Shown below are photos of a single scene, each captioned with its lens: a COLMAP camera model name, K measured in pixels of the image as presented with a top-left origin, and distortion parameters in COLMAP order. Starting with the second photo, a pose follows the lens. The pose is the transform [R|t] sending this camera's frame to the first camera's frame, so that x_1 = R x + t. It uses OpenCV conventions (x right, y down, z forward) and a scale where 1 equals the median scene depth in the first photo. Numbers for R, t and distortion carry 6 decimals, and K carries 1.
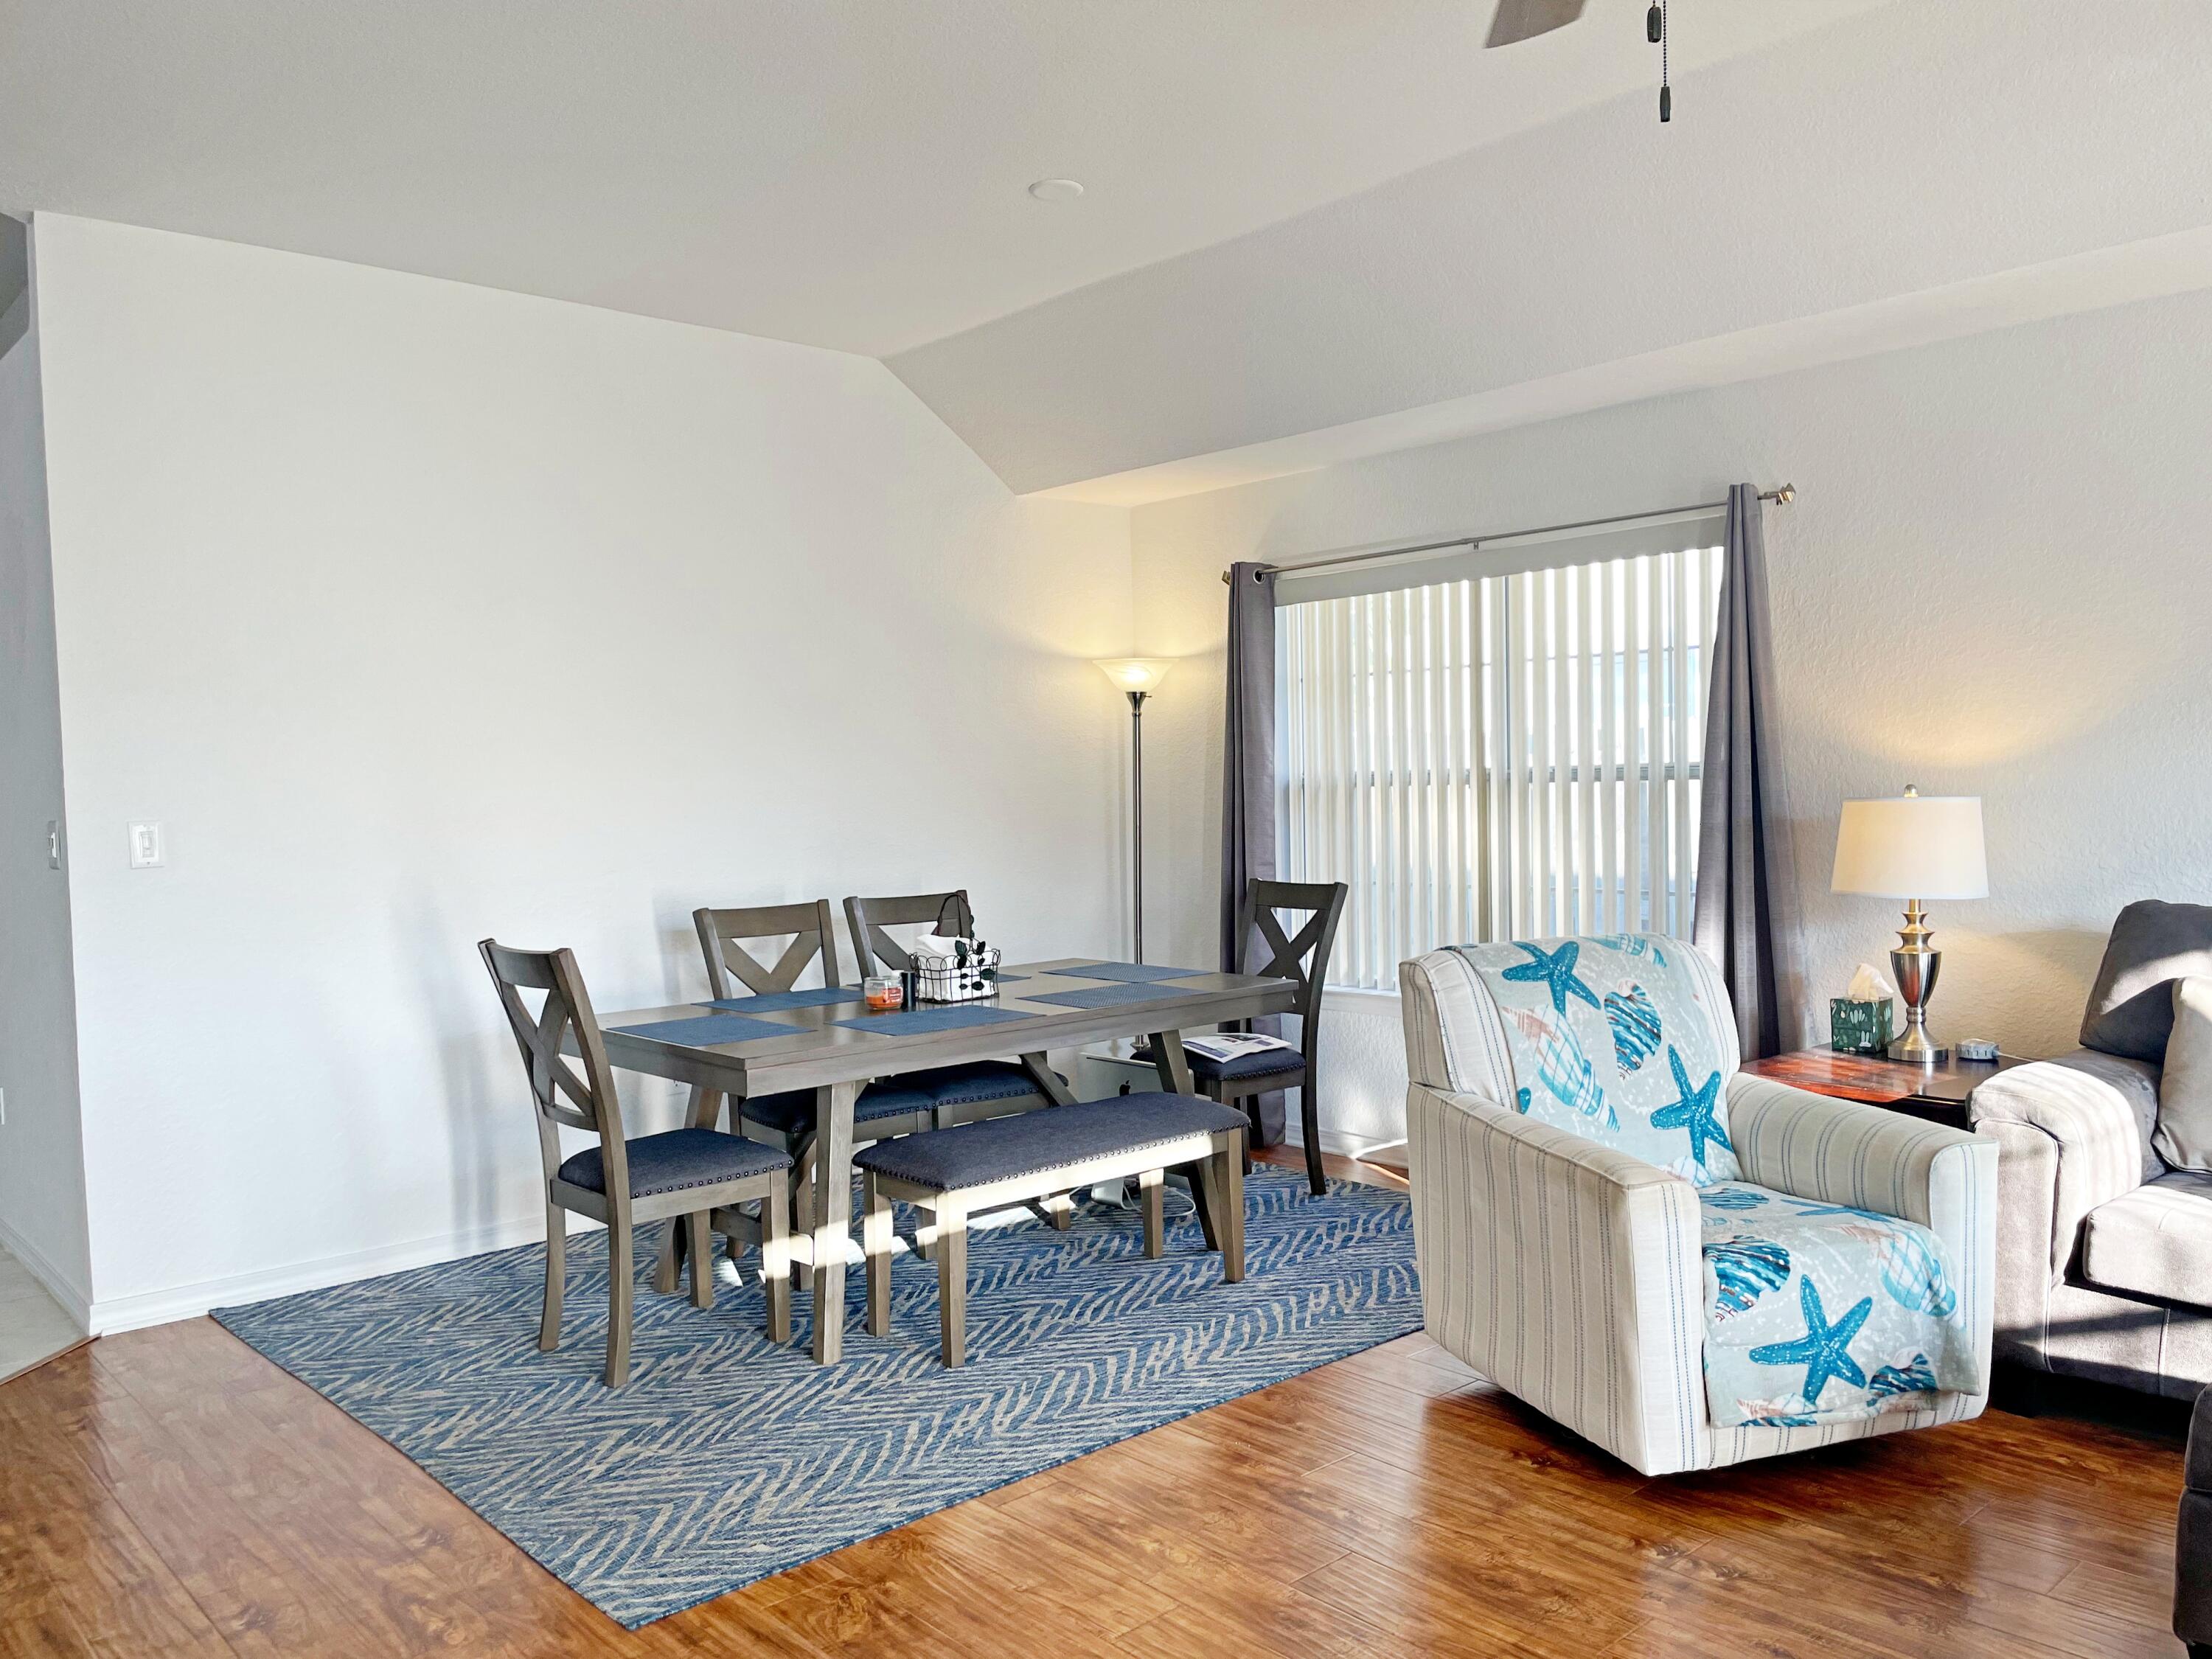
lens RADIAL K [[1681.4, 0, 1097.4], [0, 1681.4, 835.9], [0, 0, 1]] dist [0.085511, -0.120862]
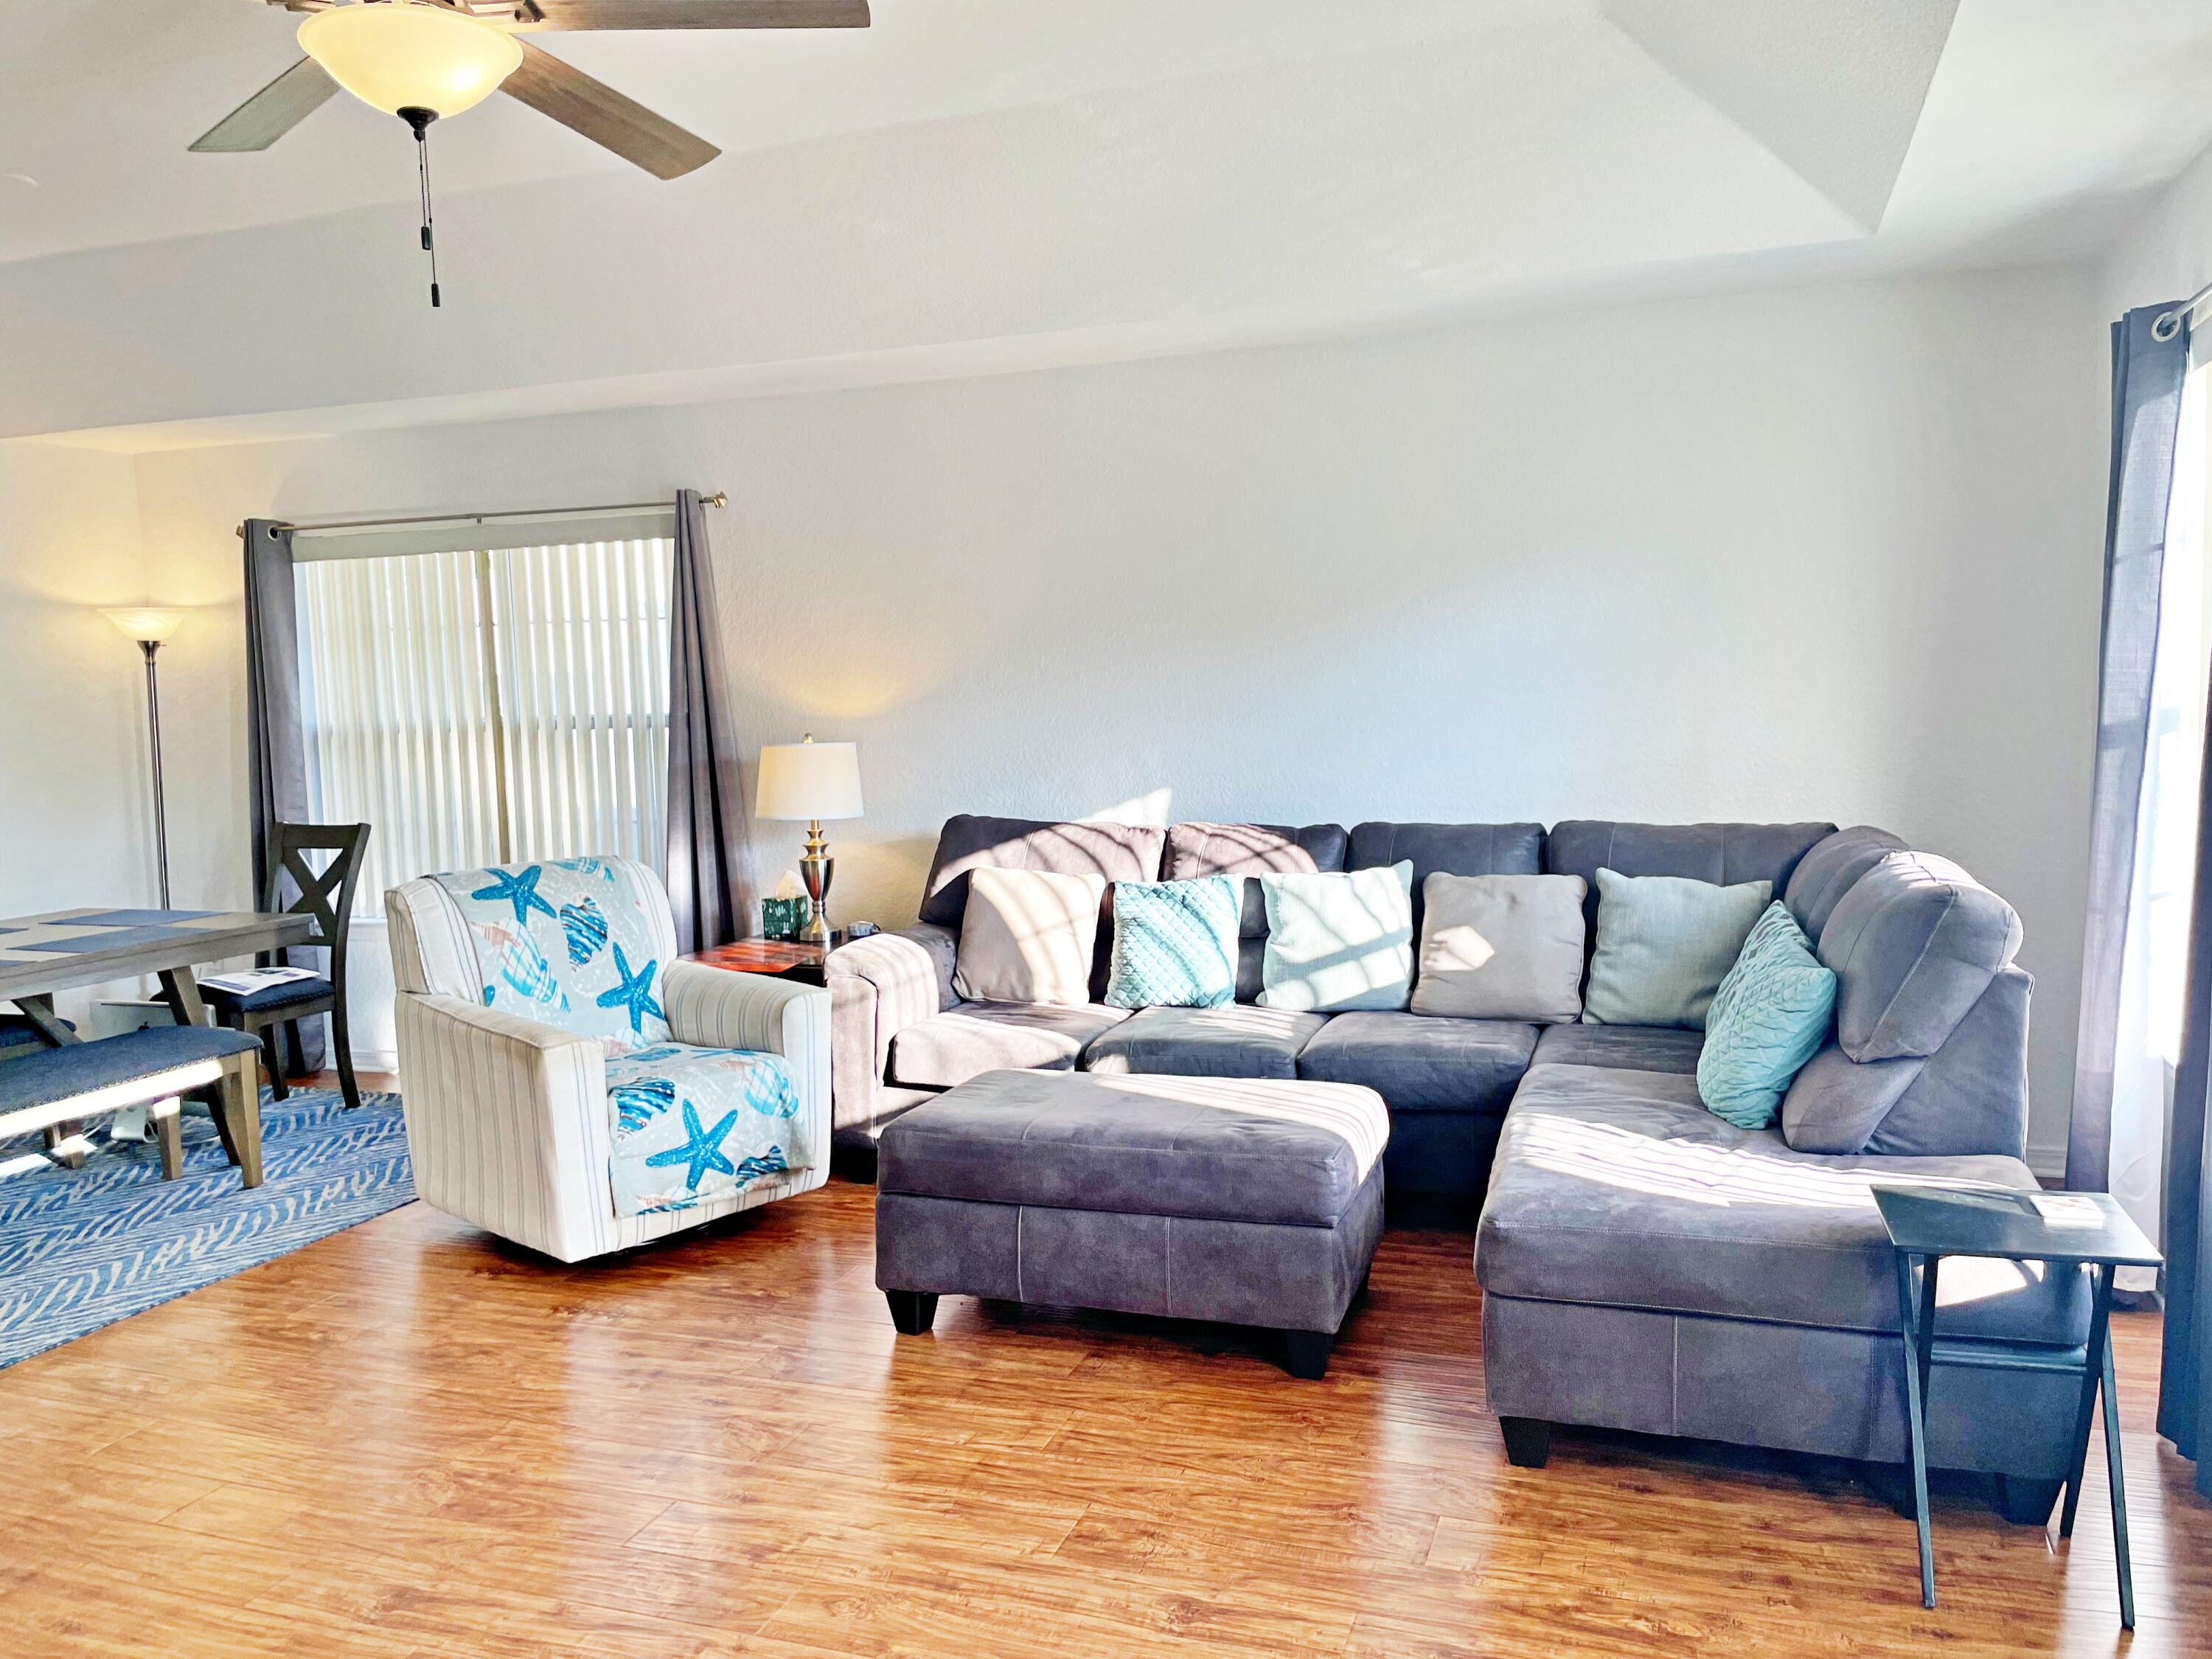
lens RADIAL K [[1681.4, 0, 1097.4], [0, 1681.4, 835.9], [0, 0, 1]] dist [0.085511, -0.120862]
pose [[0.880008, -0.043537, 0.472960, 0.058043], [0.022984, 0.998527, 0.049152, -0.010532], [-0.474403, -0.032384, 0.879712, -0.282299]]
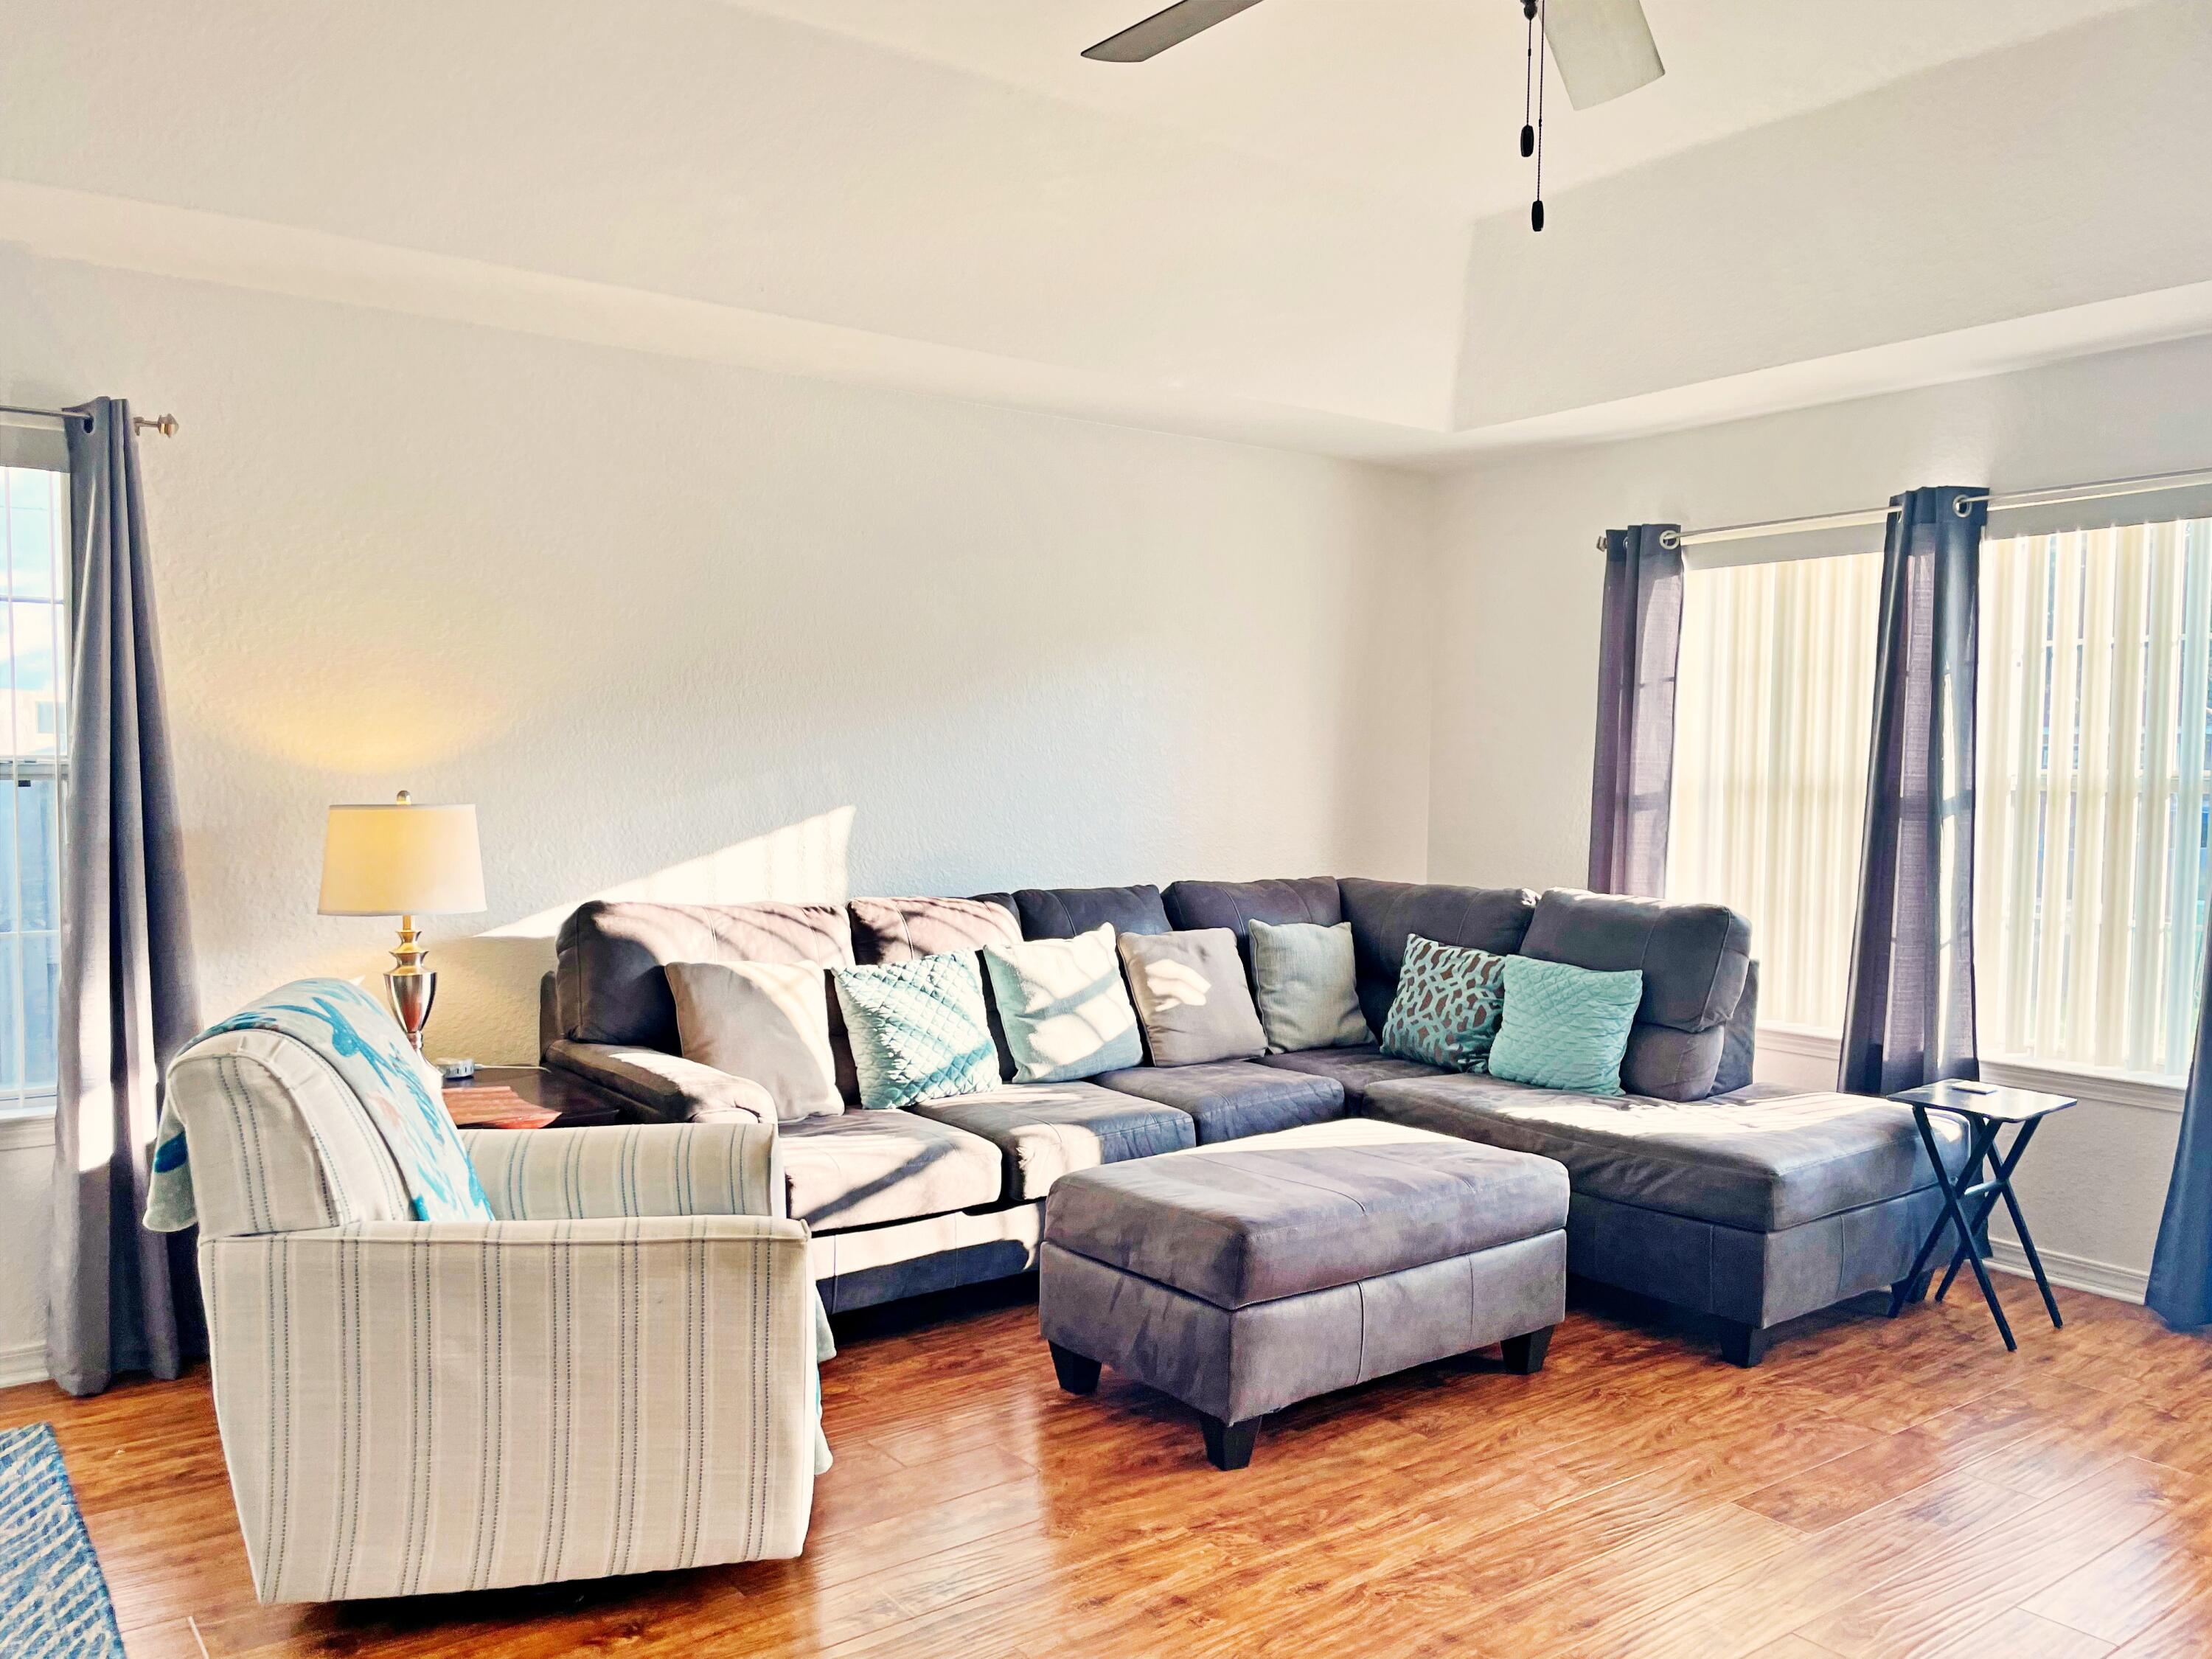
lens RADIAL K [[1681.4, 0, 1097.4], [0, 1681.4, 835.9], [0, 0, 1]] dist [0.085511, -0.120862]
pose [[0.089929, -0.012251, 0.995873, -0.436850], [0.025455, 0.999626, 0.009999, -0.005540], [-0.995623, 0.024451, 0.090207, 0.601484]]
